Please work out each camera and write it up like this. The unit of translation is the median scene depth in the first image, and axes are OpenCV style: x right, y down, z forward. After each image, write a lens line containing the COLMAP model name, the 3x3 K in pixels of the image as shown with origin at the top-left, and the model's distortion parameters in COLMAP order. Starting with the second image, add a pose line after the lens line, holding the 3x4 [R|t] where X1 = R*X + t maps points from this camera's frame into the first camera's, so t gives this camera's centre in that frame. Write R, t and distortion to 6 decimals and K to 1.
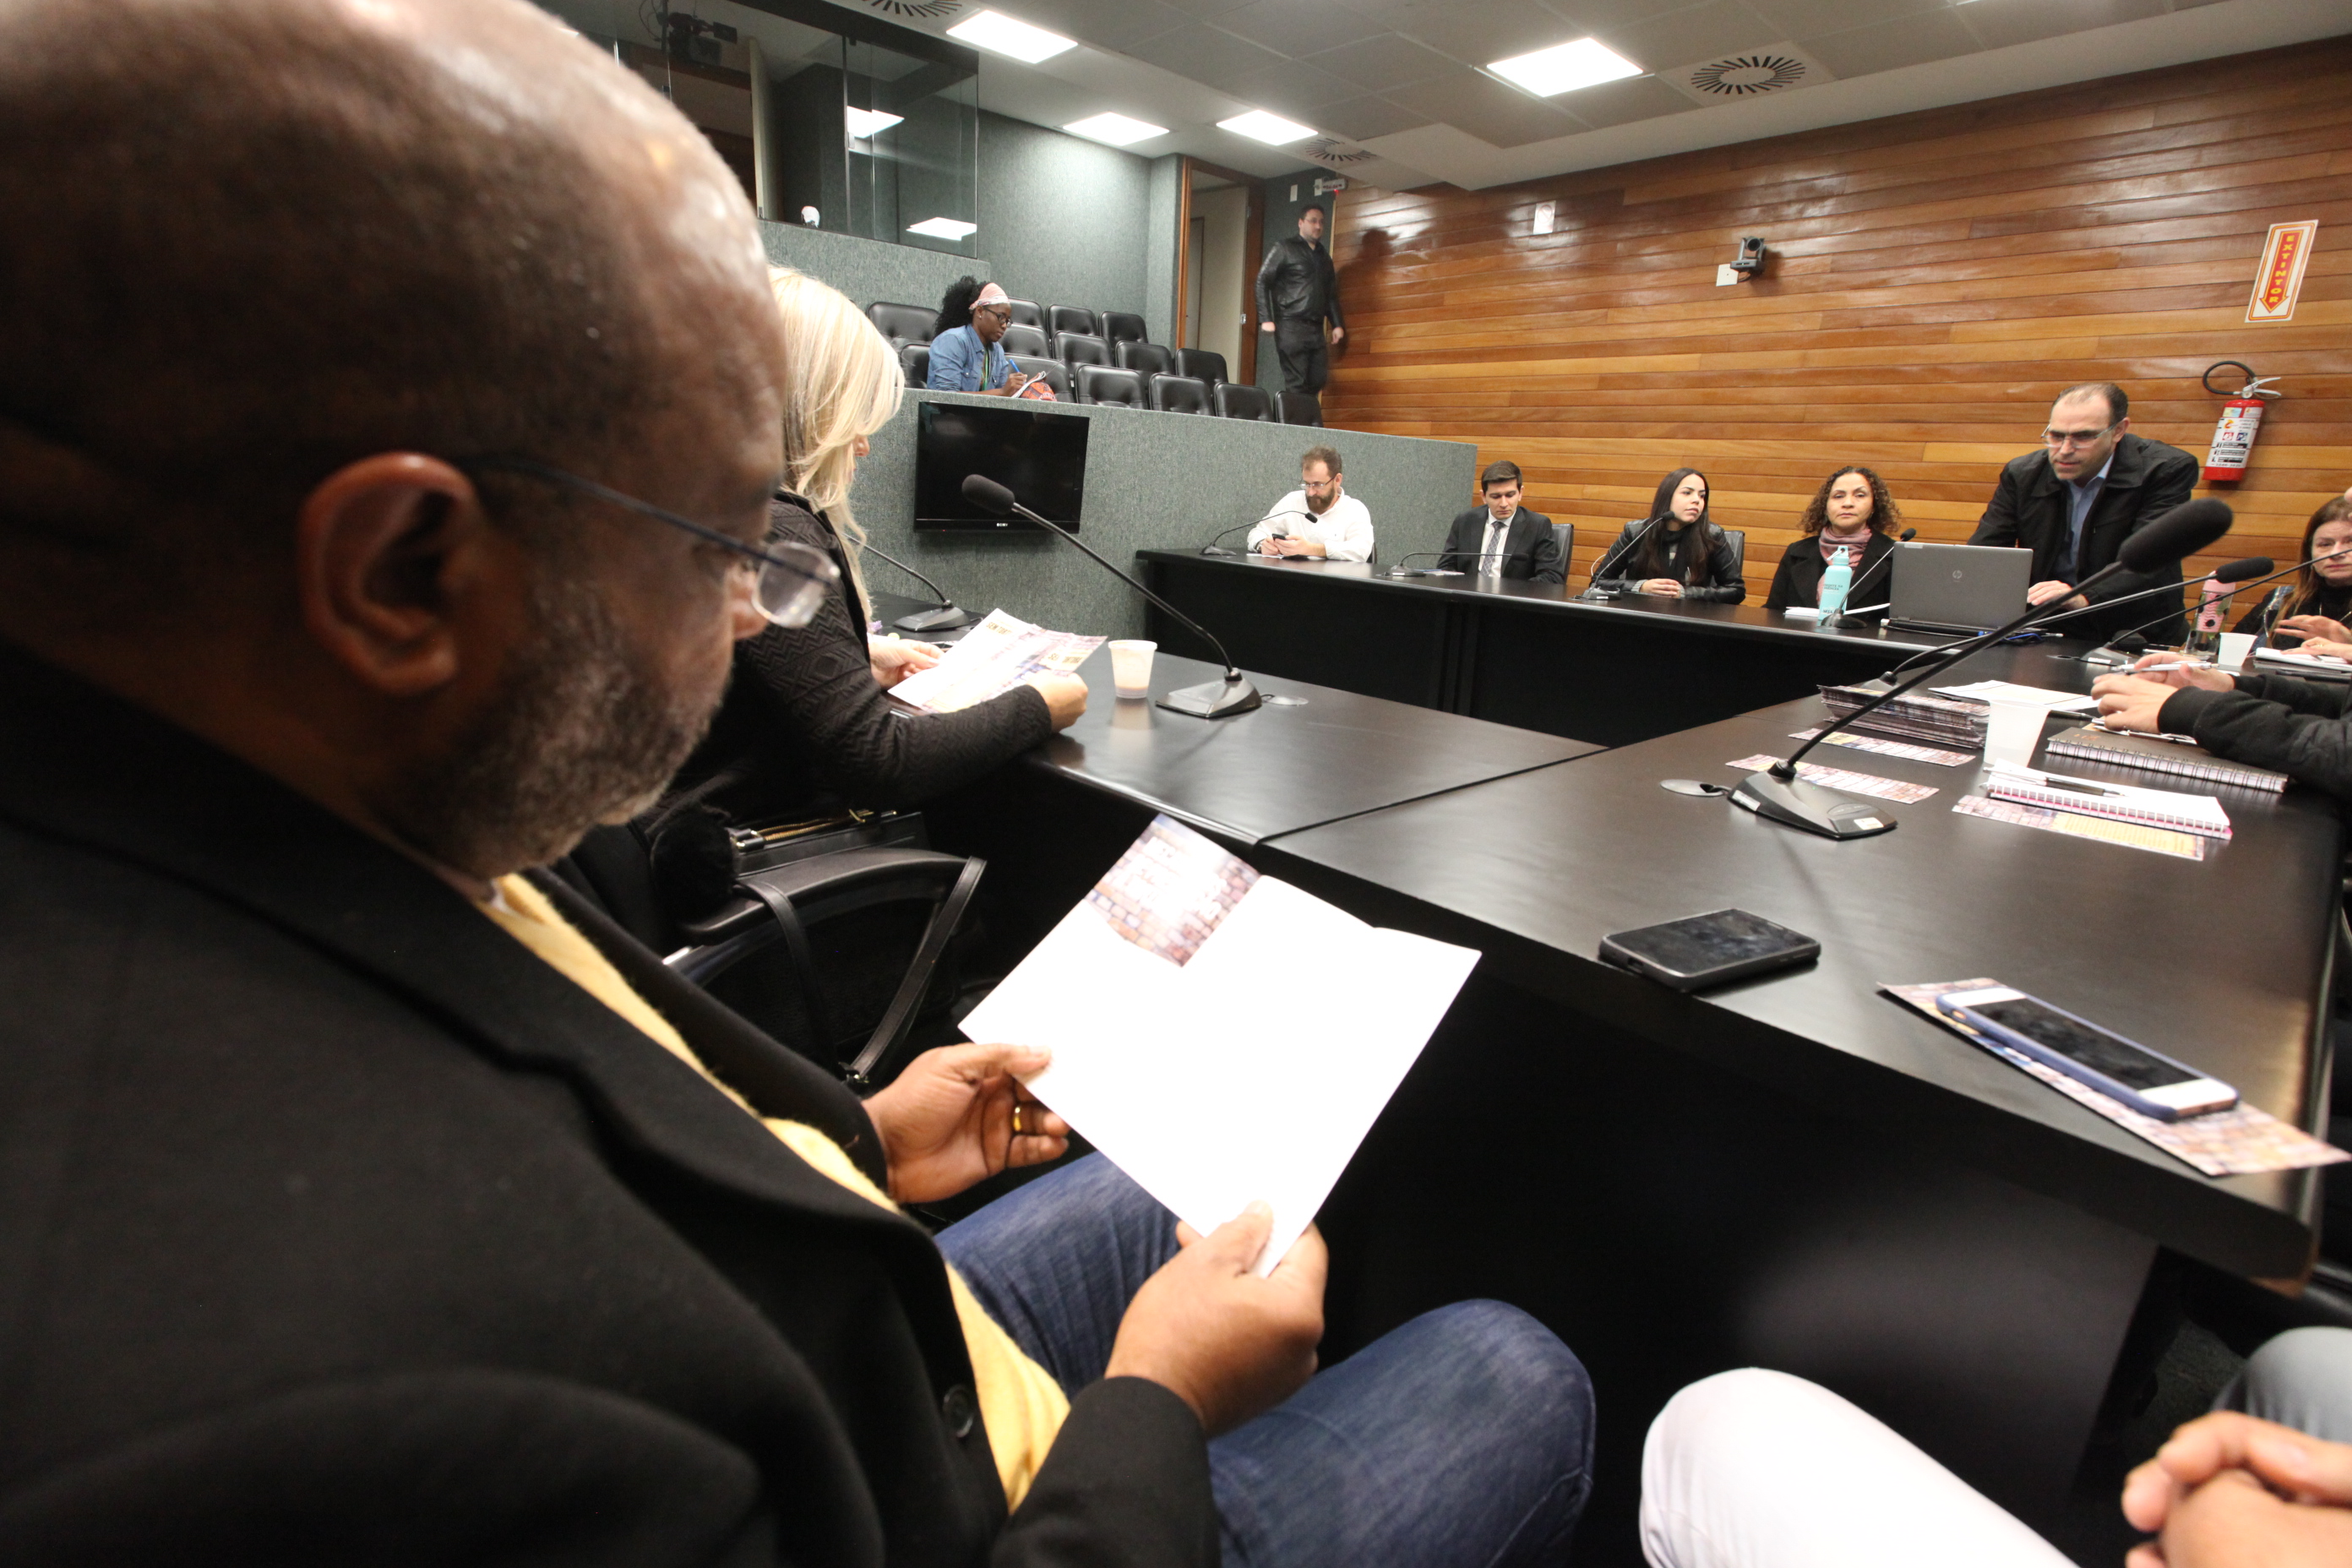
lens RADIAL K [[1063.0, 0, 1176.0], [0, 1063.0, 784.0], [0, 0, 1]] dist [-0.035650, 0.008424]
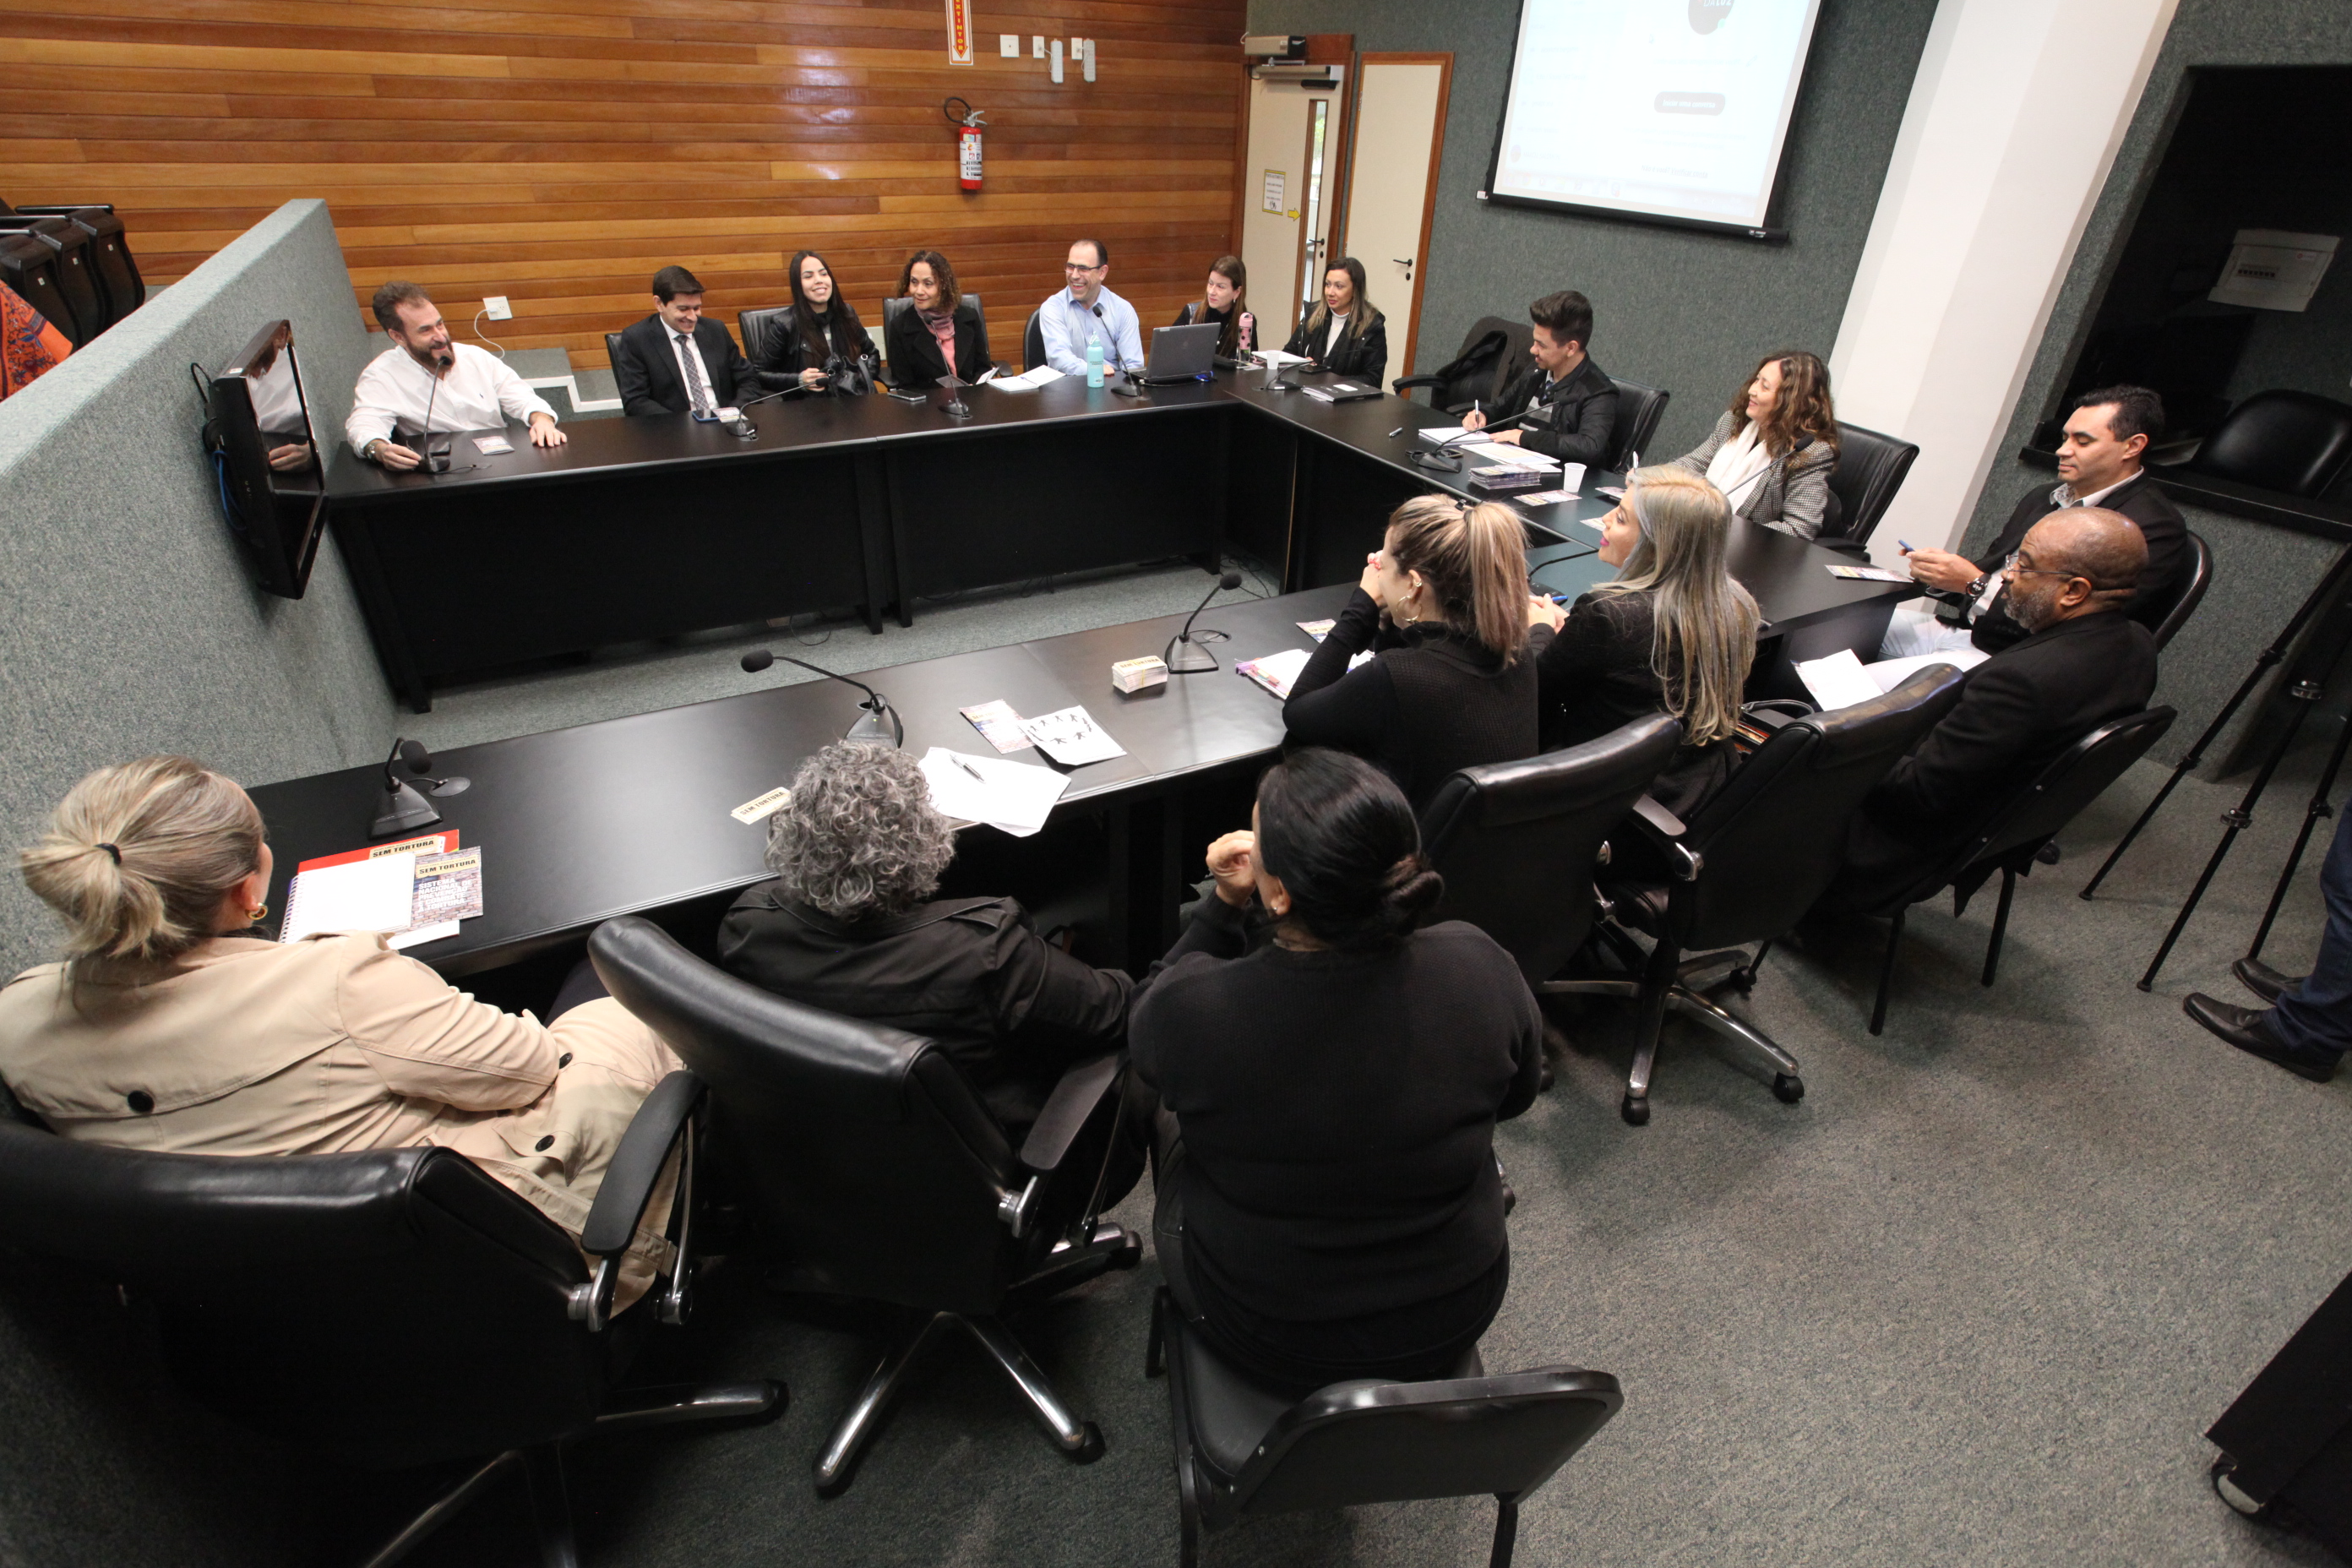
lens RADIAL K [[1124.4, 0, 1176.0], [0, 1124.4, 784.0], [0, 0, 1]] dist [-0.043584, 0.015923]
pose [[0.213530, -0.550223, 0.807255, -0.470885], [0.244564, 0.830108, 0.501109, -0.244942], [-0.945829, 0.090424, 0.311818, 0.265715]]
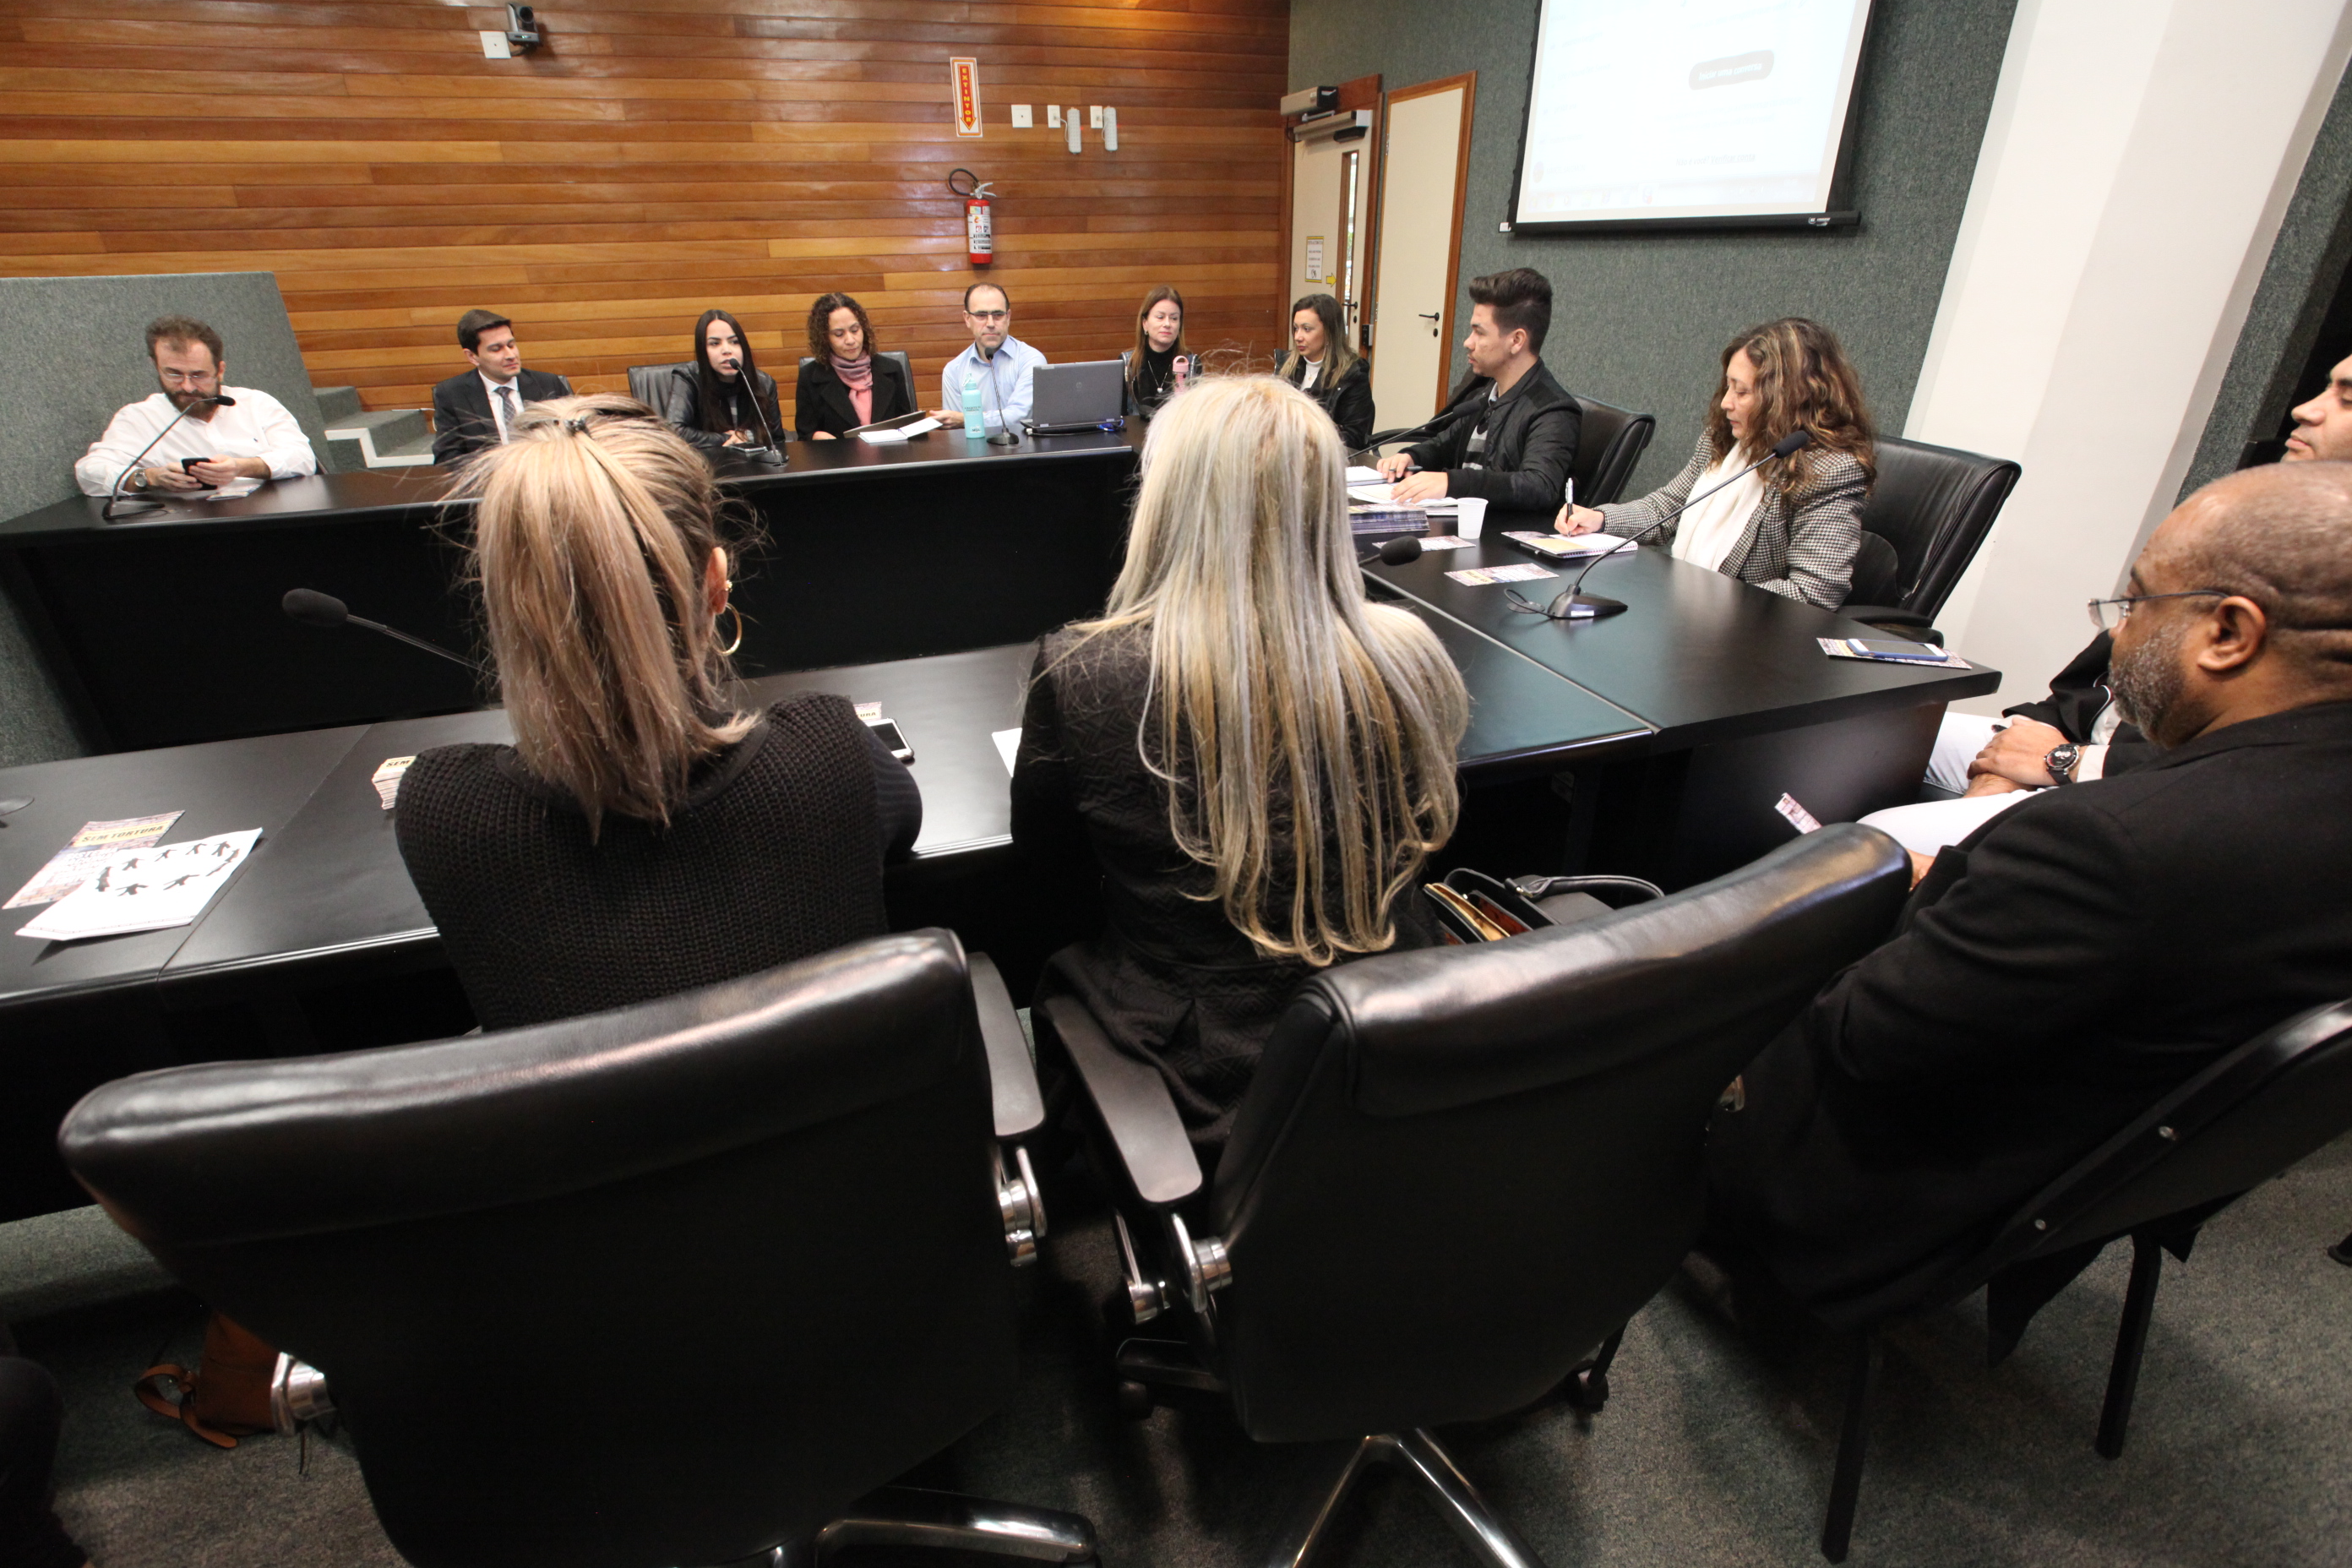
lens RADIAL K [[1063.0, 0, 1176.0], [0, 1063.0, 784.0], [0, 0, 1]] dist [-0.035650, 0.008424]
pose [[0.376837, -0.466099, 0.800466, -0.244481], [0.279246, 0.881133, 0.381609, -0.117680], [-0.883185, 0.079723, 0.462200, 0.153117]]
